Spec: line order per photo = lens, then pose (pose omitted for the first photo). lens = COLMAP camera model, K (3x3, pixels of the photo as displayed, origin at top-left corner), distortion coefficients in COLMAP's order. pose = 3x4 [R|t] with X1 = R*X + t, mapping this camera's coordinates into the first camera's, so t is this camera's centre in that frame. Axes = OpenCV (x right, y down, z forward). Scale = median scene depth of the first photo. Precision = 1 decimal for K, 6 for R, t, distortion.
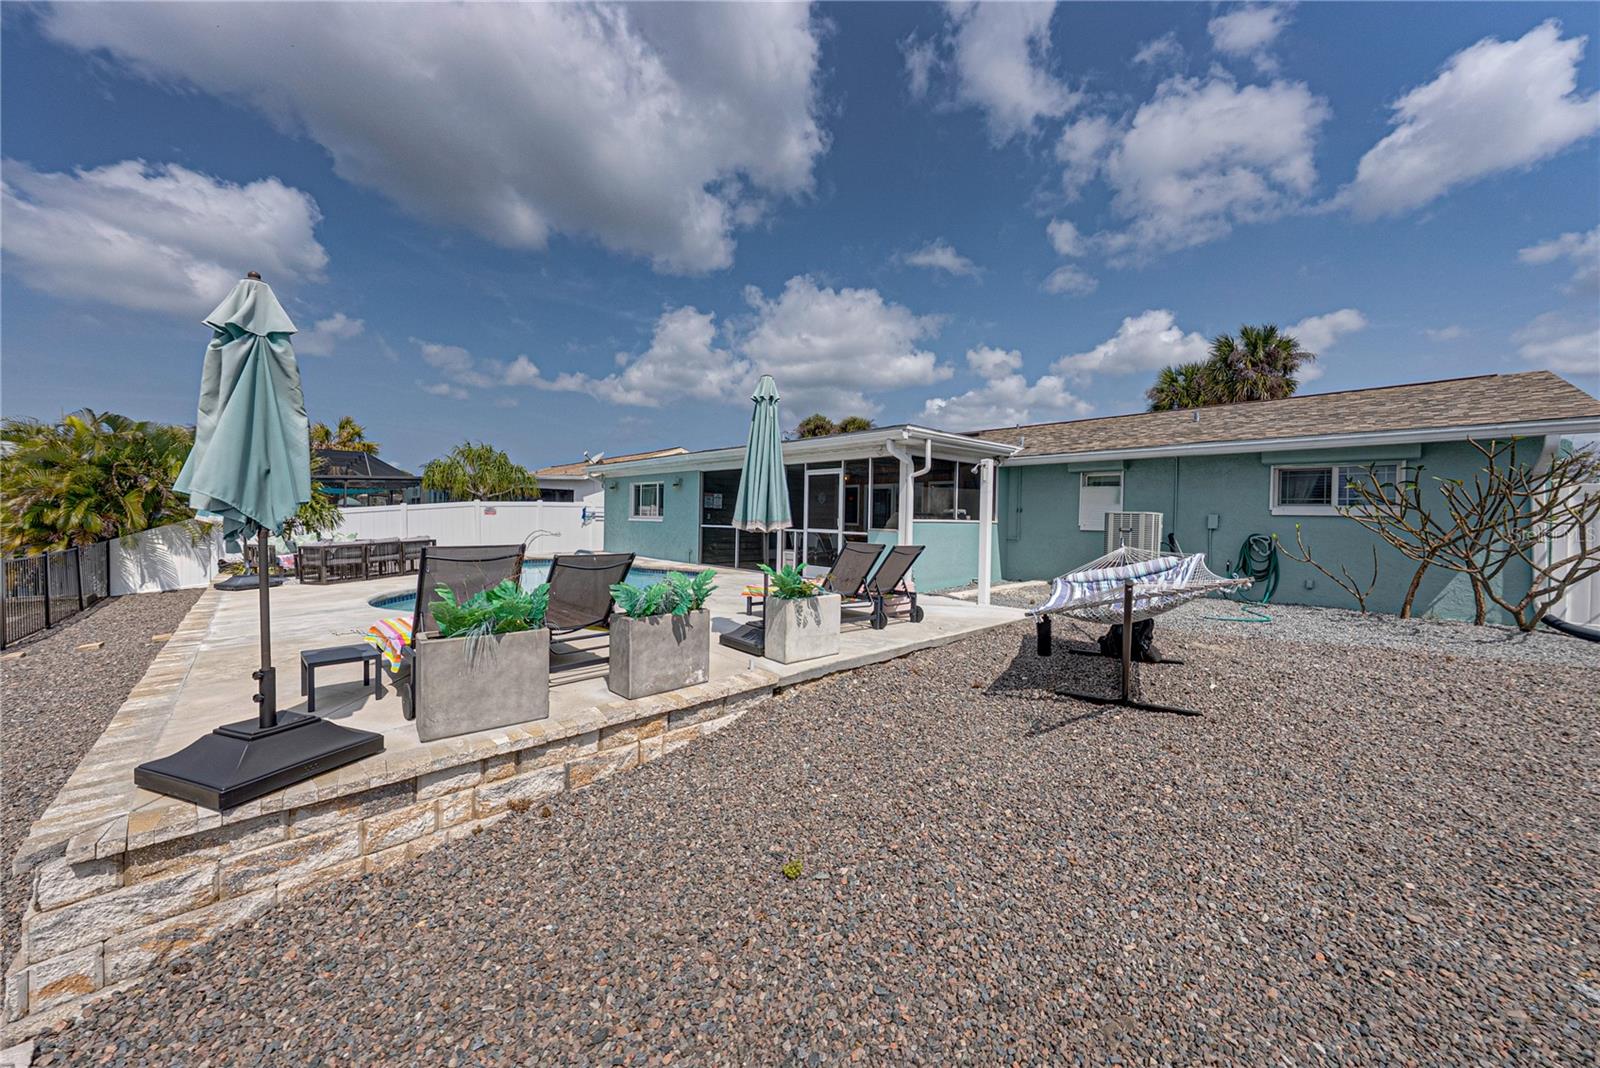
lens RADIAL K [[579.5, 0, 795.6], [0, 579.5, 537.2], [0, 0, 1]] dist [-0.000078, 0.000187]
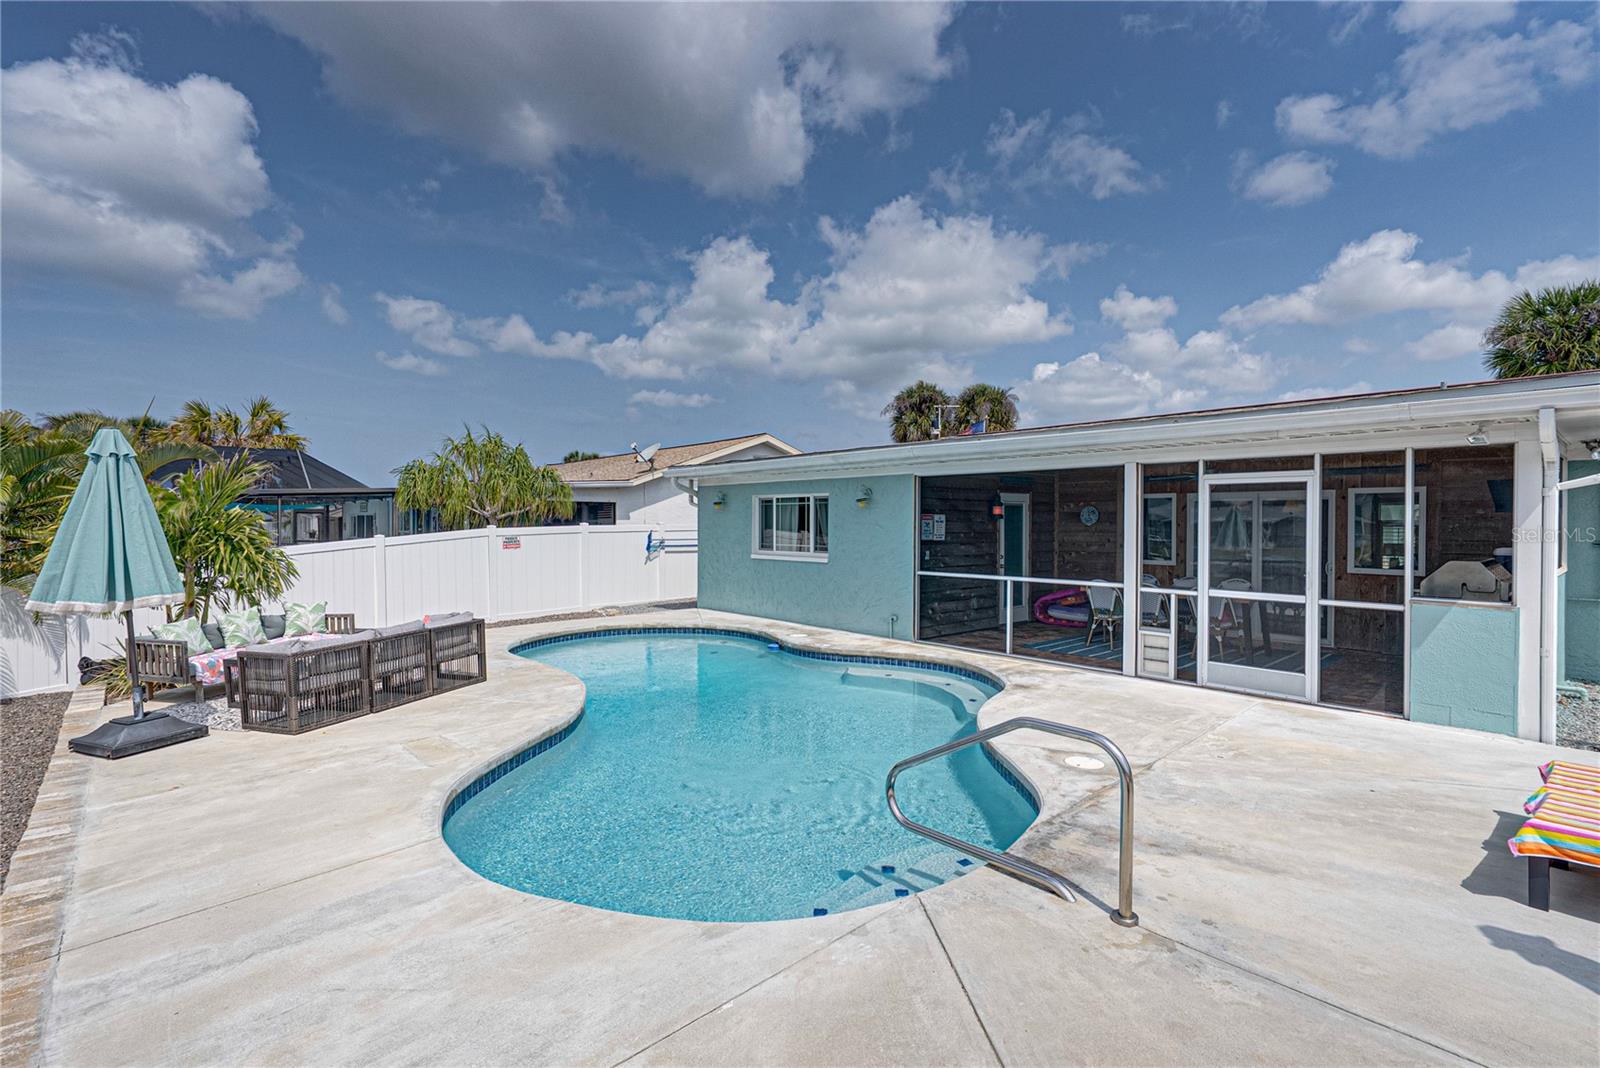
lens RADIAL K [[746.3, 0, 799.6], [0, 746.3, 533.2], [0, 0, 1]] dist [-0.004108, -0.000523]
pose [[0.999578, -0.014116, -0.025386, -0.210949], [0.013584, 0.999687, -0.021014, -0.036003], [0.025675, 0.020661, 0.999457, 0.219855]]
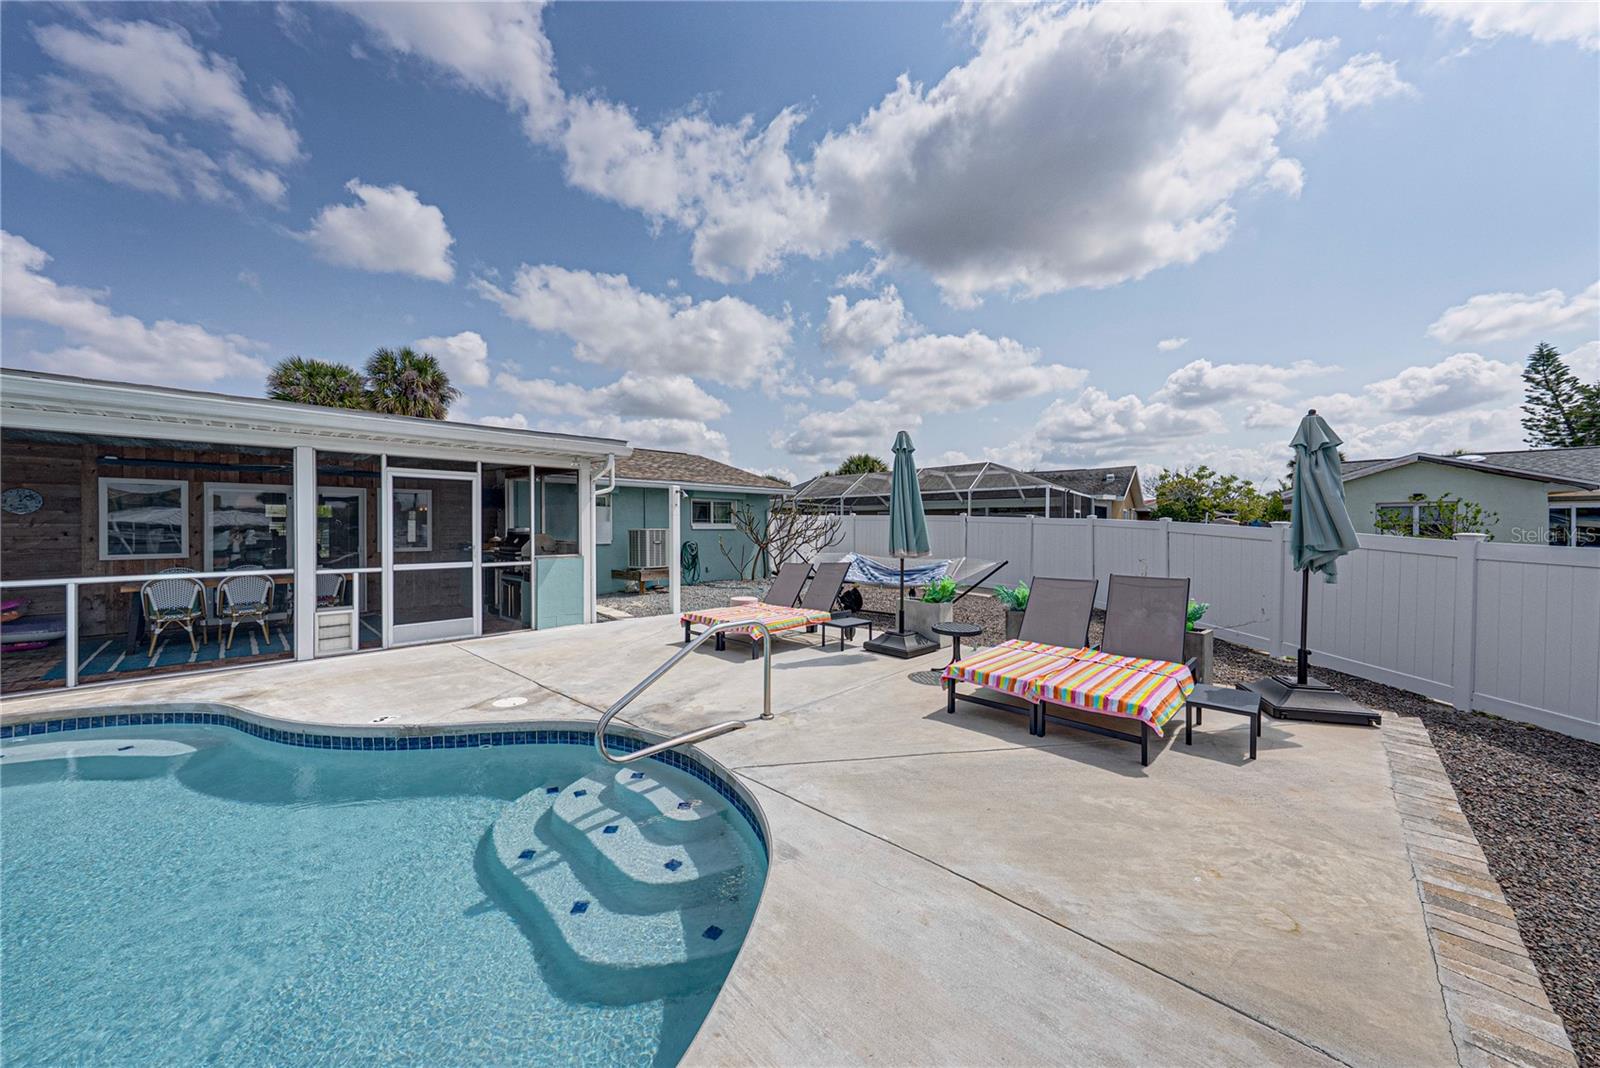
lens RADIAL K [[543.0, 0, 804.2], [0, 543.0, 530.5], [0, 0, 1]] dist [0.000725, 0.000096]
pose [[-0.041957, -0.022866, 0.998858, -0.366868], [0.040462, 0.998879, 0.024567, -0.030699], [-0.998300, 0.041447, -0.040985, 0.390898]]
